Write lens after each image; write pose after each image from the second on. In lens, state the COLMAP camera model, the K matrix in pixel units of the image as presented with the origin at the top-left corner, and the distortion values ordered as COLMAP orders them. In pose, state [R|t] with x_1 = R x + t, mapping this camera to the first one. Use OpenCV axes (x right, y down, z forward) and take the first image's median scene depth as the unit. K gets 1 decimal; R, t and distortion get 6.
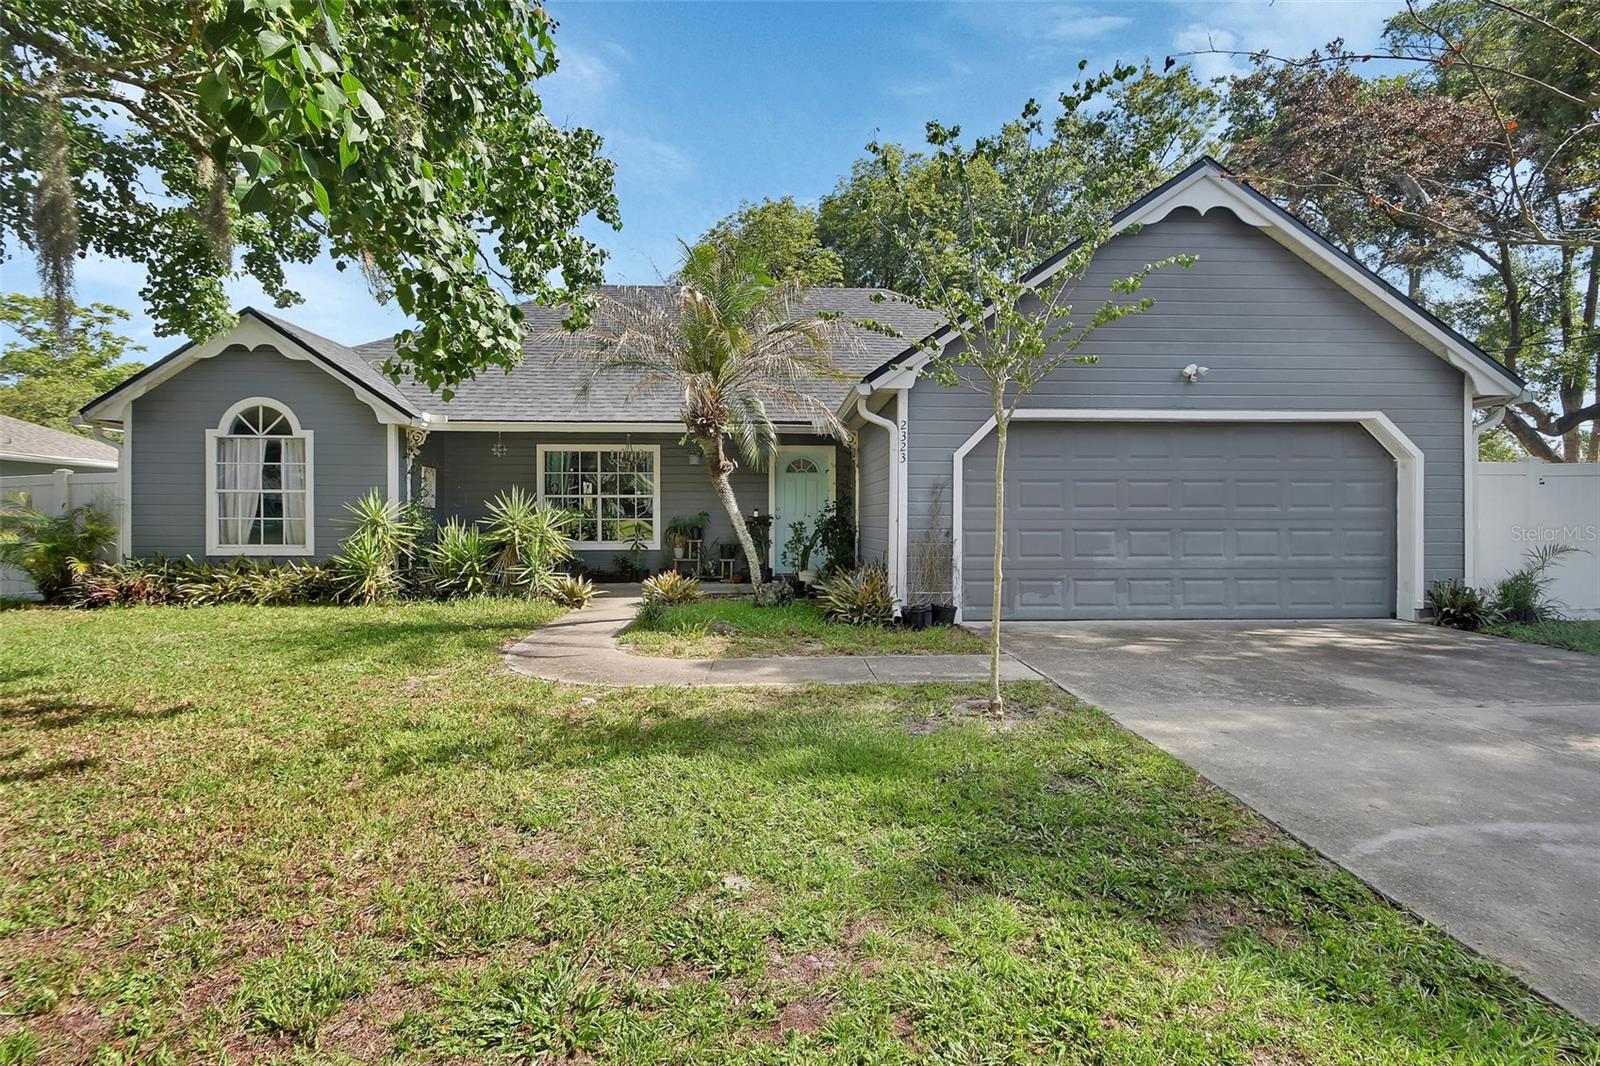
lens RADIAL K [[764.2, 0, 800.0], [0, 764.2, 533.0], [0, 0, 1]] dist [0.016754, 0.000452]
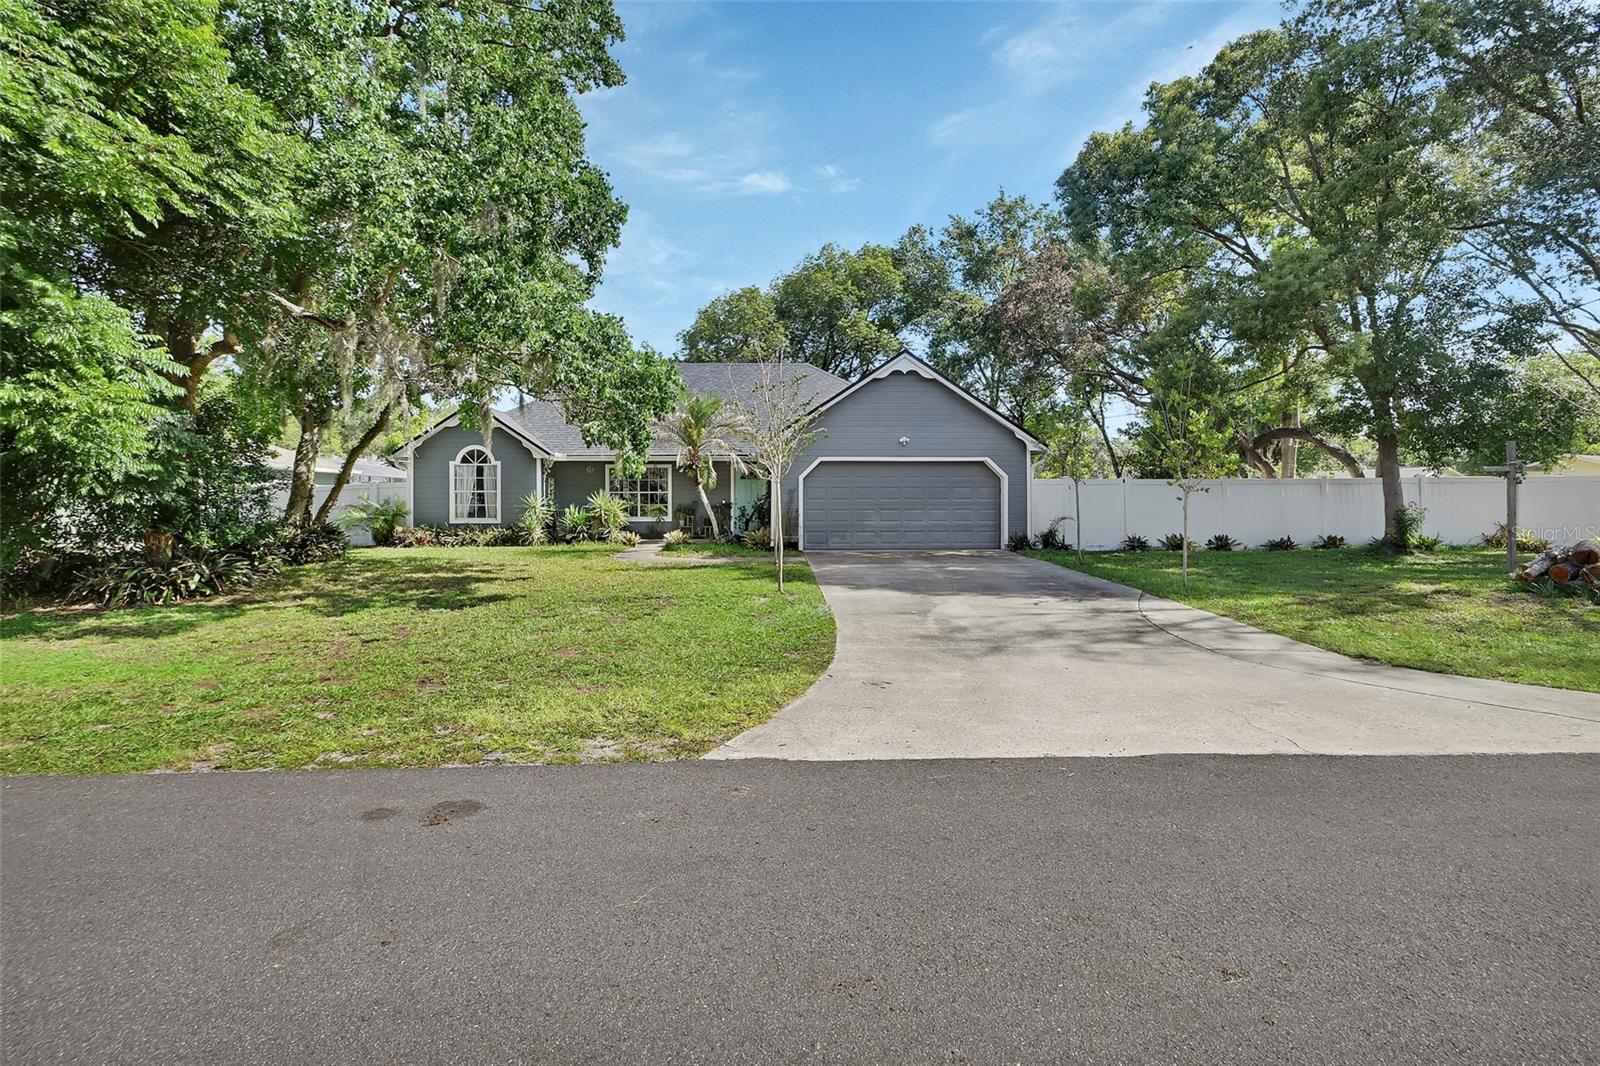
lens RADIAL K [[764.2, 0, 800.0], [0, 764.2, 533.0], [0, 0, 1]] dist [0.016754, 0.000452]
pose [[0.999919, -0.000973, -0.012657, 0.181894], [0.001238, 0.999780, 0.020923, 0.014096], [0.012634, -0.020937, 0.999701, -1.022518]]
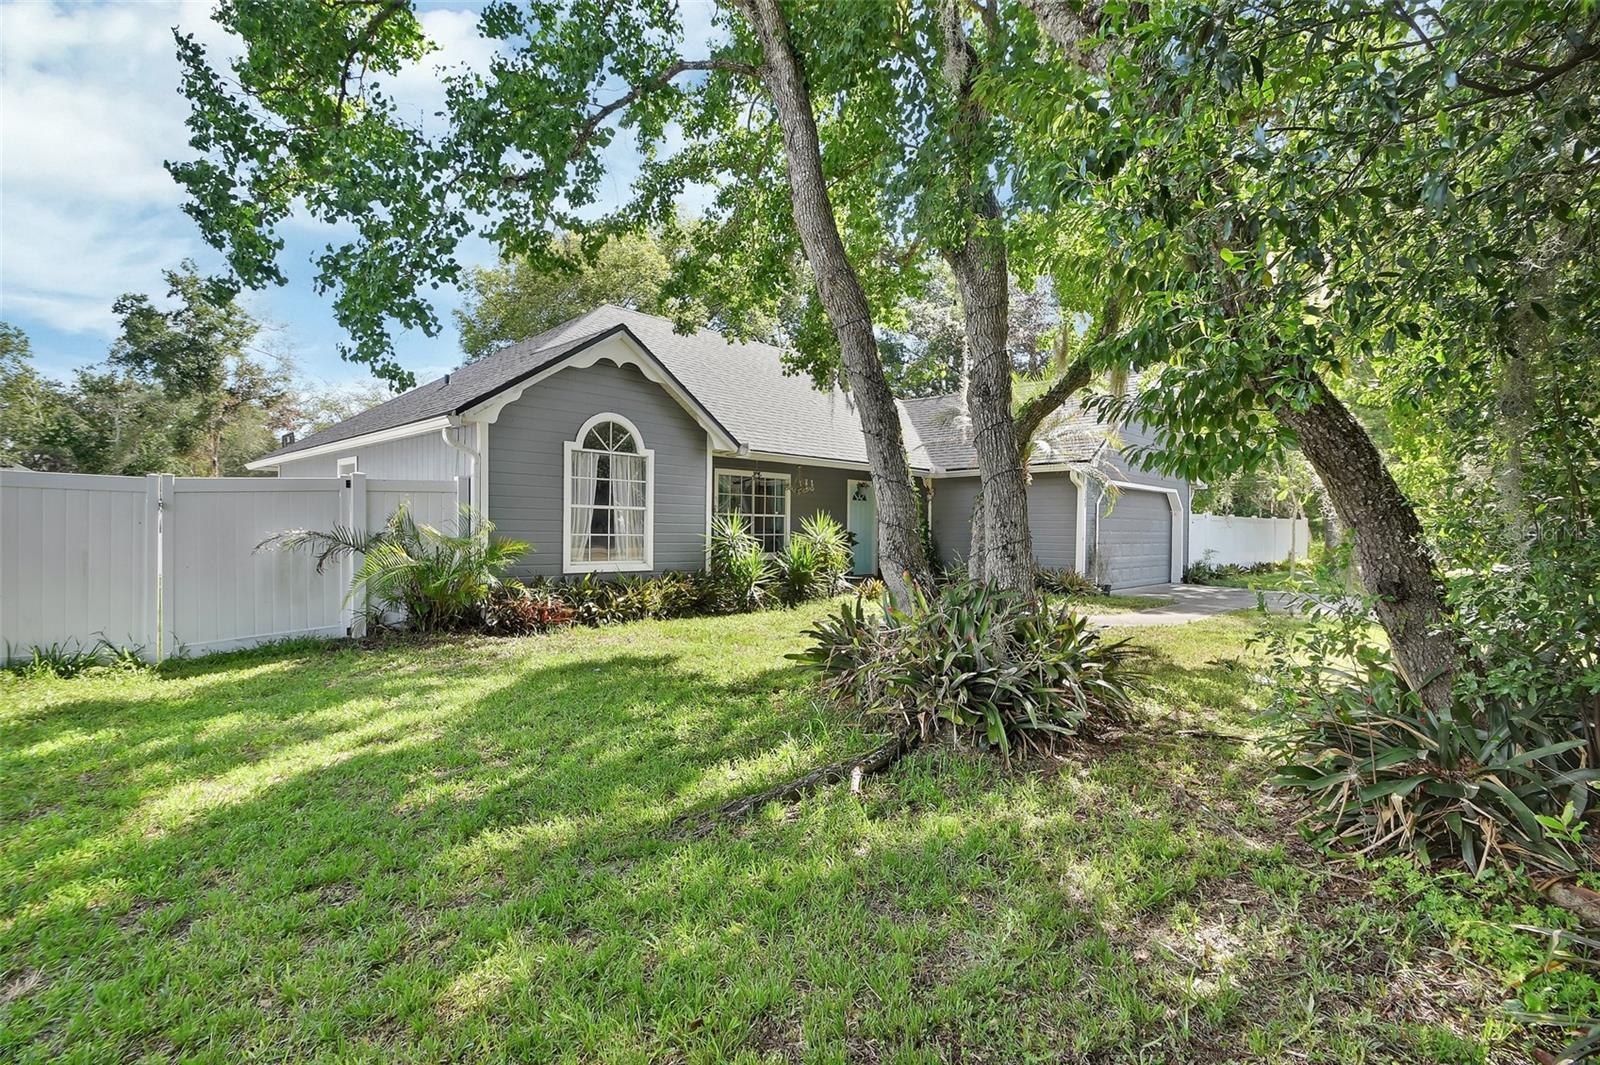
lens RADIAL K [[764.2, 0, 800.0], [0, 764.2, 532.5], [0, 0, 1]] dist [0.016754, 0.000452]
pose [[0.726474, 0.004477, 0.687180, -1.216884], [0.002010, 0.999961, -0.008640, -0.012932], [-0.687191, 0.007658, 0.726436, 0.118244]]
